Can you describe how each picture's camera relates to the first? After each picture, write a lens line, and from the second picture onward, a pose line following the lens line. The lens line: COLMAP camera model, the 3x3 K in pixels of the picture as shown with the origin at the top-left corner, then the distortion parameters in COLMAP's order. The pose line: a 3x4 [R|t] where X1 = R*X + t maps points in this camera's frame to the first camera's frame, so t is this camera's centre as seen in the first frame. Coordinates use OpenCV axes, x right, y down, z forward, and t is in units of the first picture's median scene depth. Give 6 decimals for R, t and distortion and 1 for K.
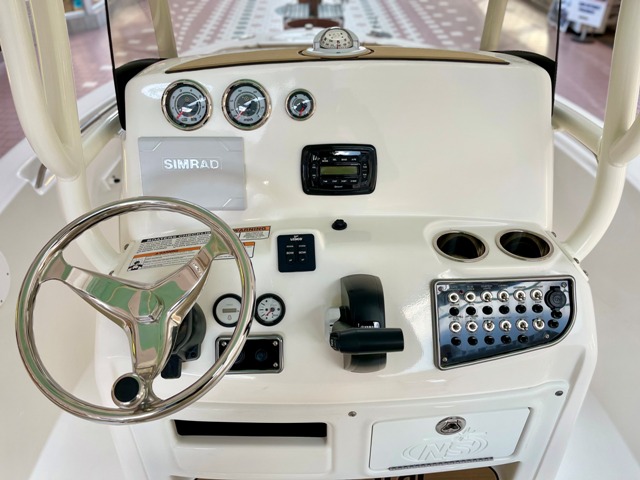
lens RADIAL K [[482.2, 0, 318.1], [0, 482.2, 240.5], [0, 0, 1]] dist [0.053745, -0.071820]
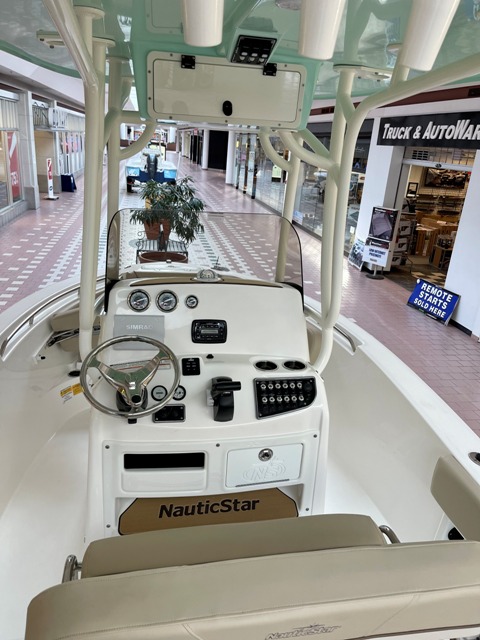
lens RADIAL K [[482.2, 0, 242.7], [0, 482.2, 316.8], [0, 0, 1]] dist [0.053745, -0.071820]
pose [[0.984290, 0.020215, 0.175399, -0.192245], [0.031050, 0.958122, -0.284673, 0.414103], [-0.173808, 0.285647, 0.942442, -1.080464]]
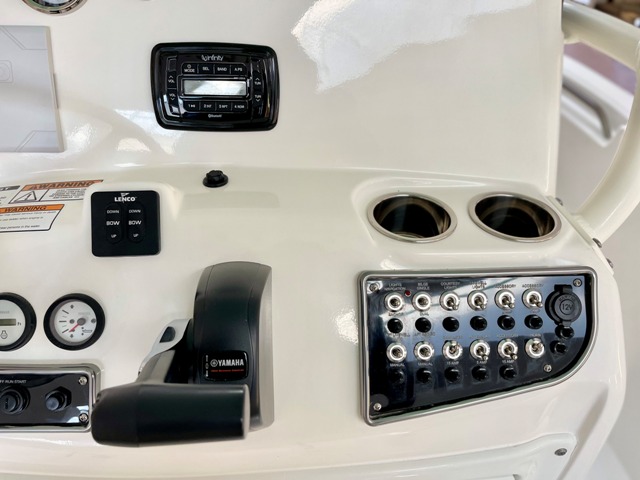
lens RADIAL K [[482.2, 0, 321.5], [0, 482.2, 241.2], [0, 0, 1]] dist [0.053745, -0.071820]
pose [[0.999355, 0.012301, 0.033727, 0.161974], [-0.013347, 0.999431, 0.030973, 0.024977], [-0.033327, -0.031403, 0.998951, 0.395950]]
